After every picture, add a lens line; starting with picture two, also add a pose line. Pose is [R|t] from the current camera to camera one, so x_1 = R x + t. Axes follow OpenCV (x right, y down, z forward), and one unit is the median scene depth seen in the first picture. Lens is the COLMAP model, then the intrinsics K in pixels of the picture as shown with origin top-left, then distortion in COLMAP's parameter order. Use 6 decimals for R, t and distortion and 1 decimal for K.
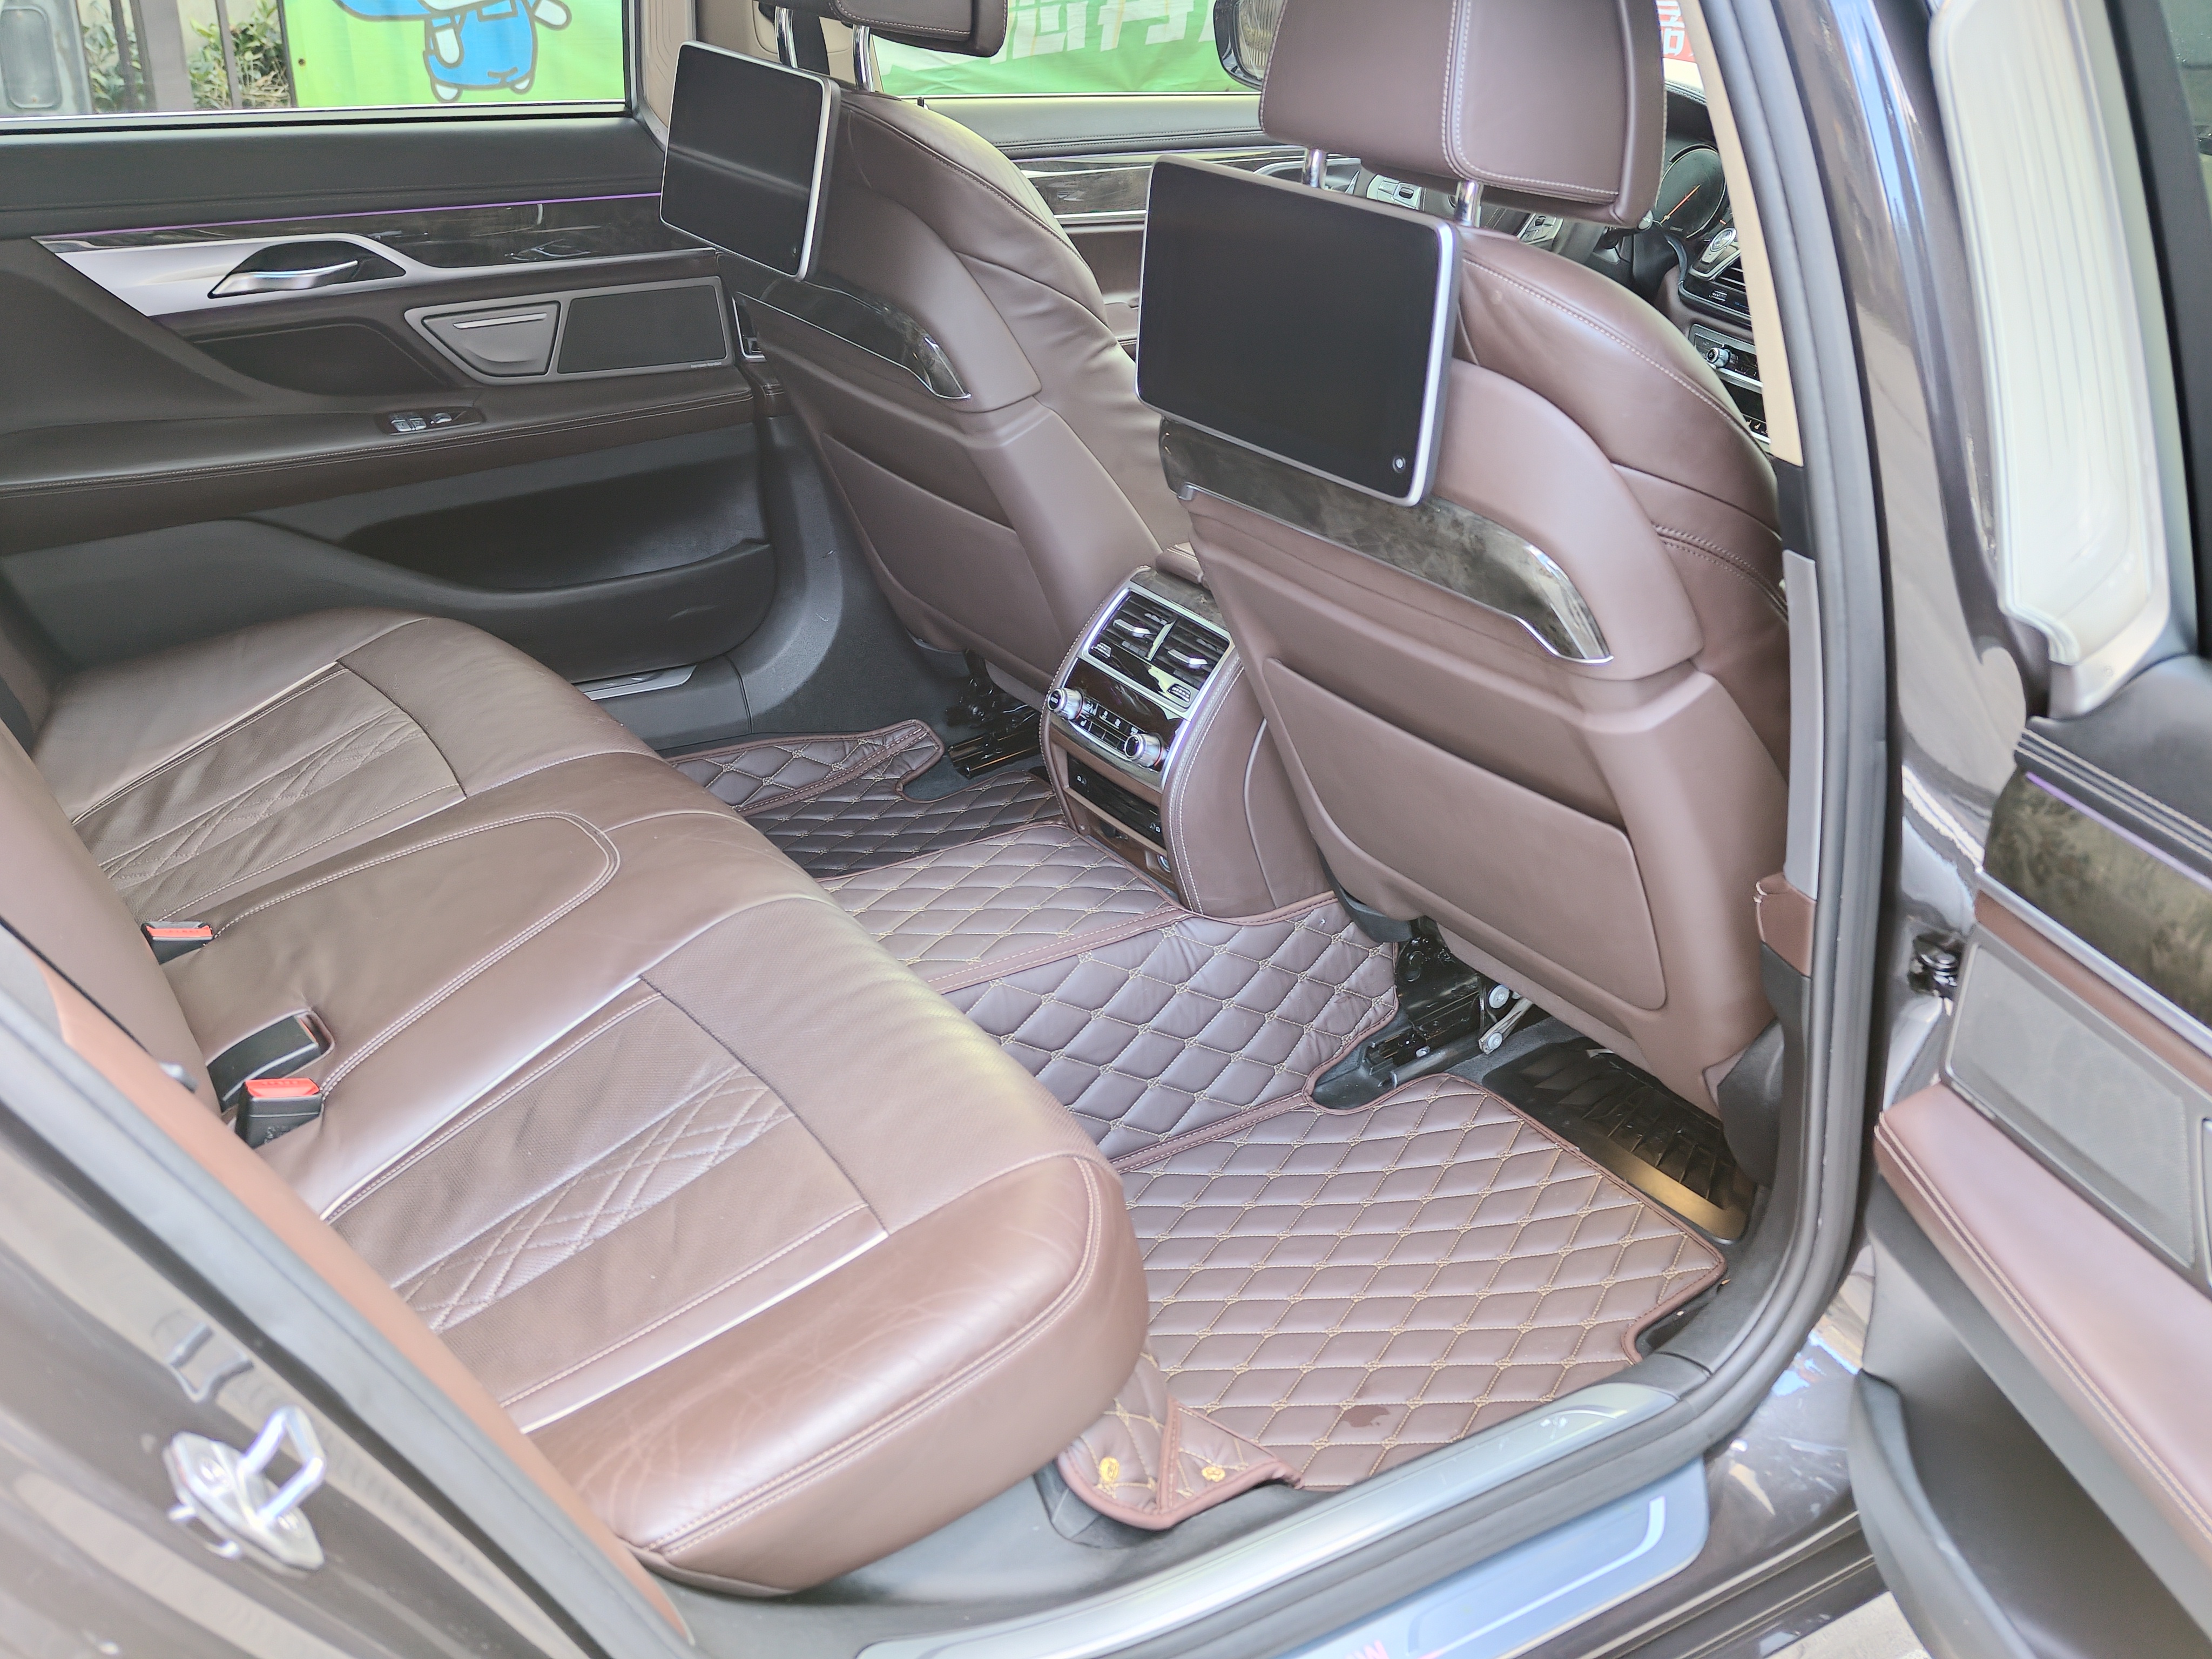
lens RADIAL K [[2225.7, 0, 1050.0], [0, 2225.7, 829.5], [0, 0, 1]] dist [0.015153, 0.010315]
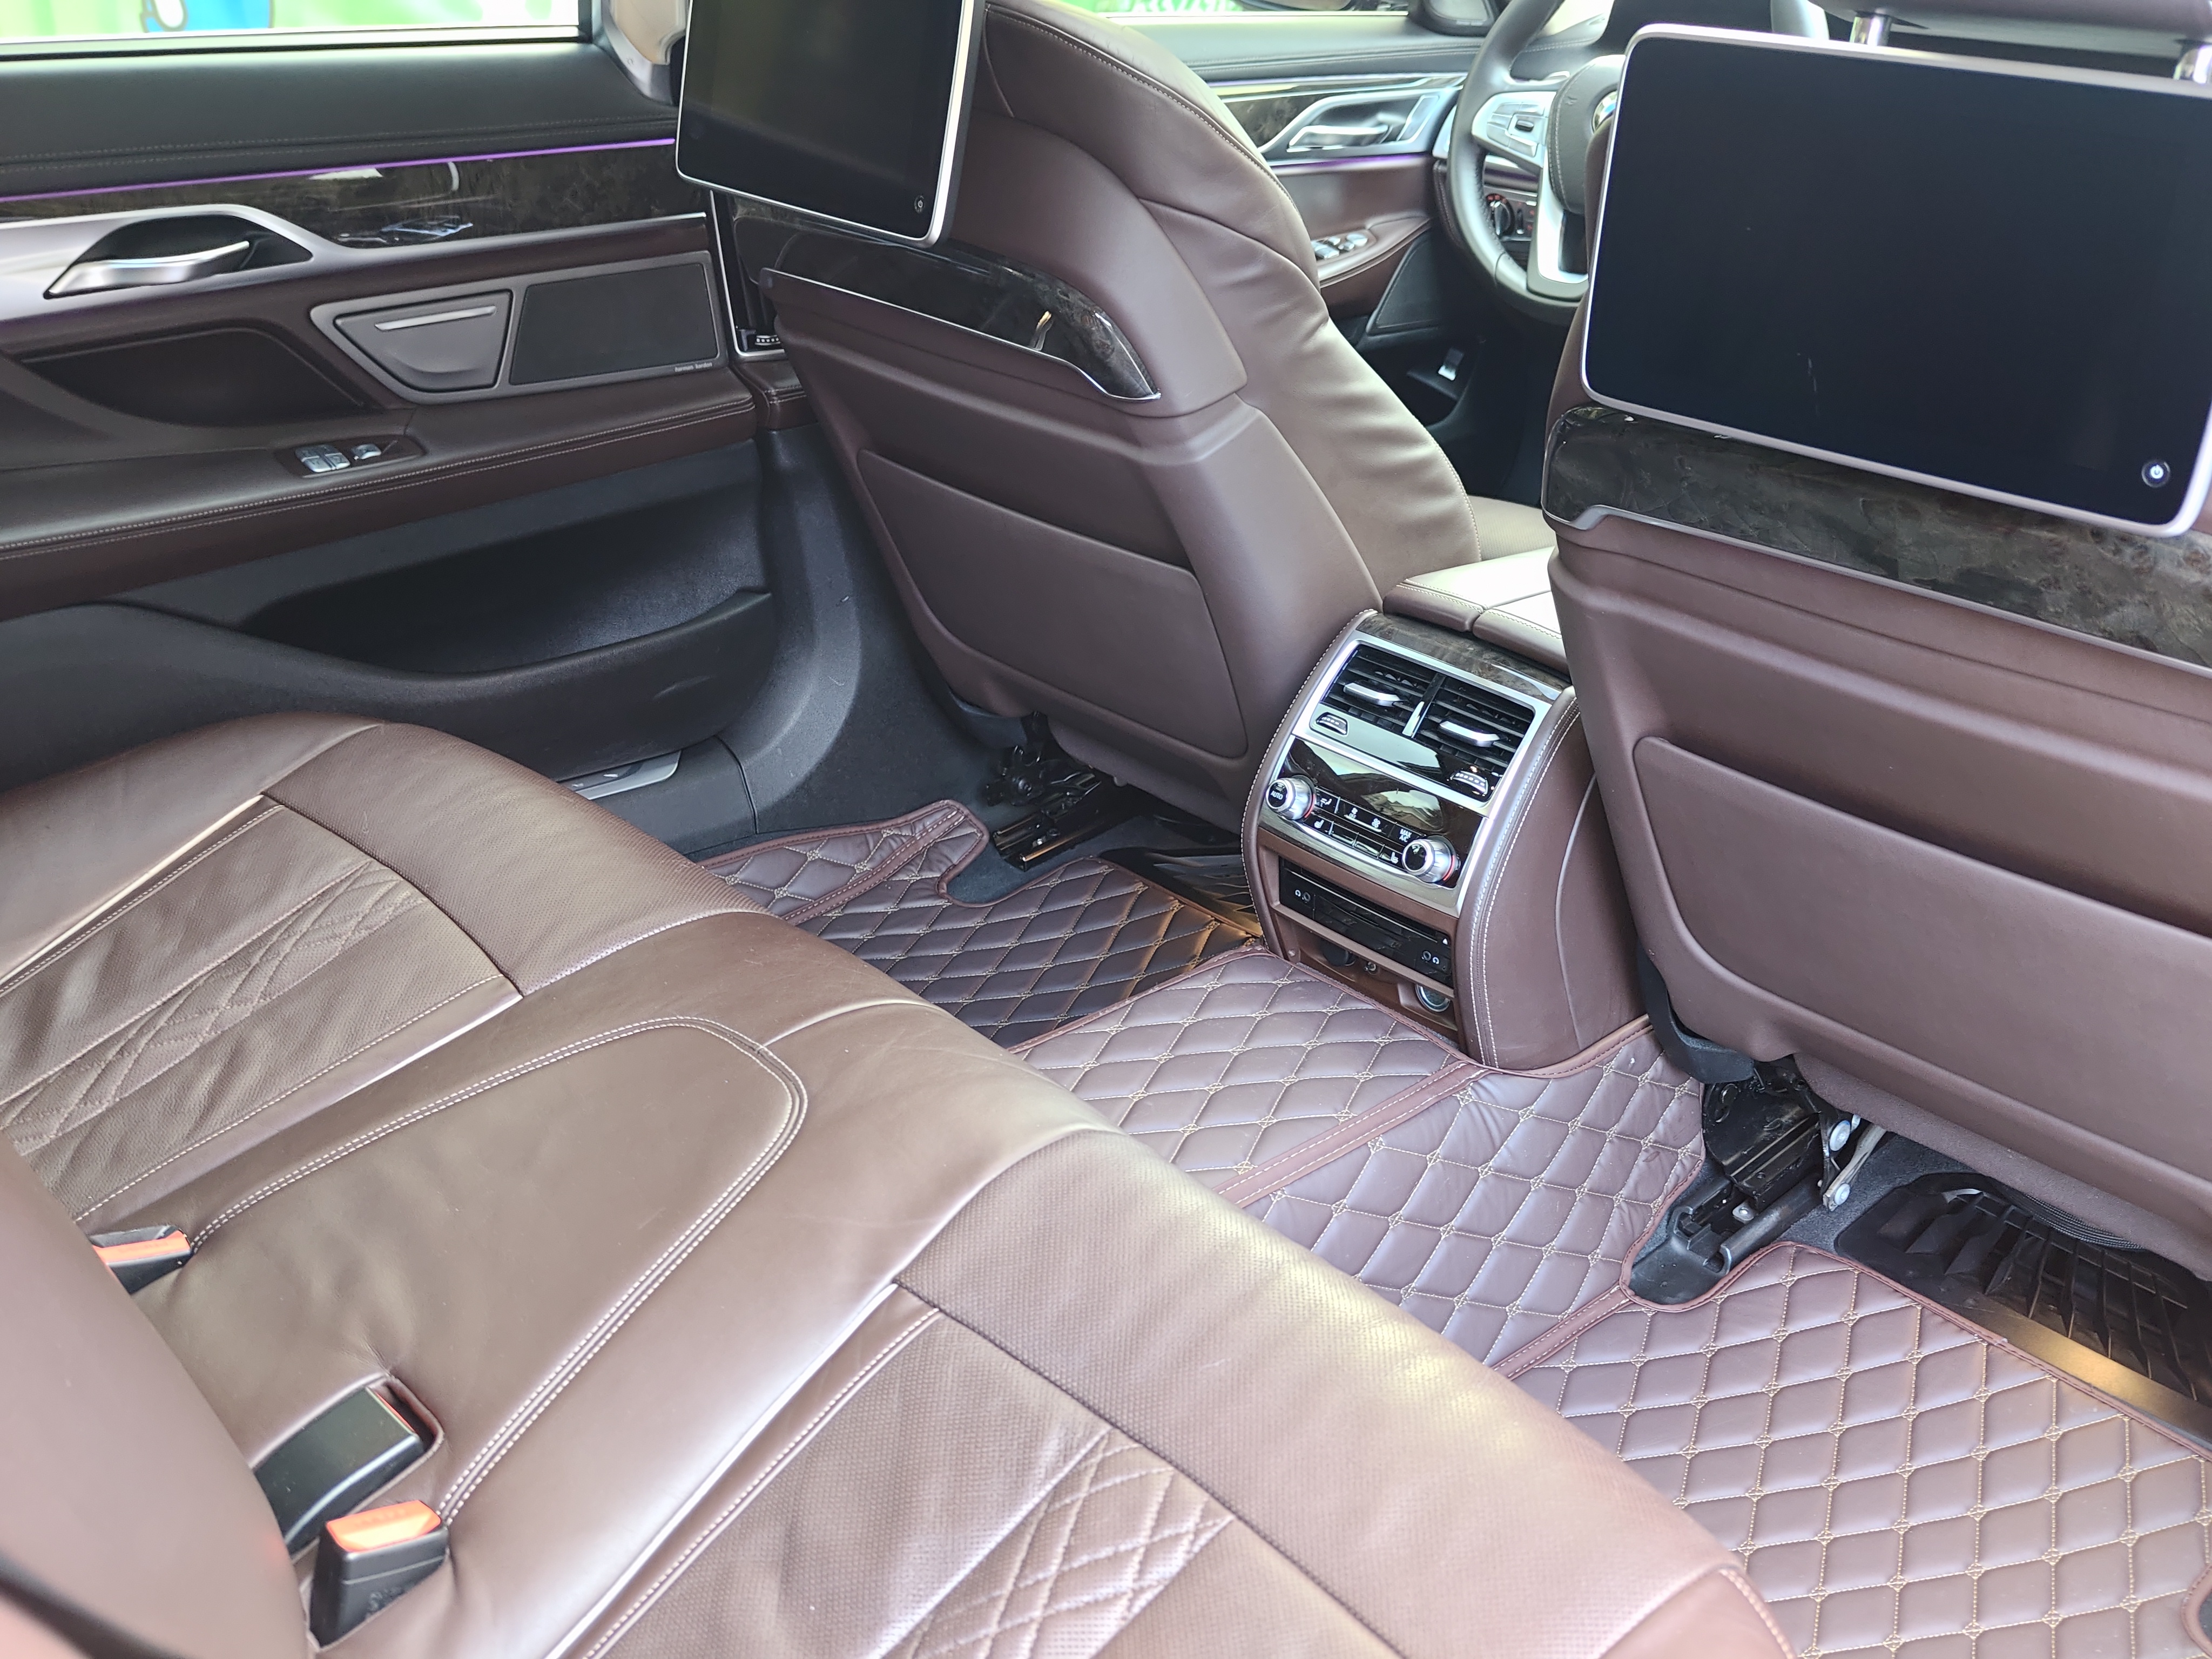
lens RADIAL K [[2306.2, 0, 1099.8], [0, 2306.2, 840.1], [0, 0, 1]] dist [0.028345, -0.033835]
pose [[0.989883, -0.062525, 0.127366, -0.148859], [0.062132, 0.998043, 0.007061, -0.049331], [-0.127558, 0.000924, 0.991831, 0.222072]]
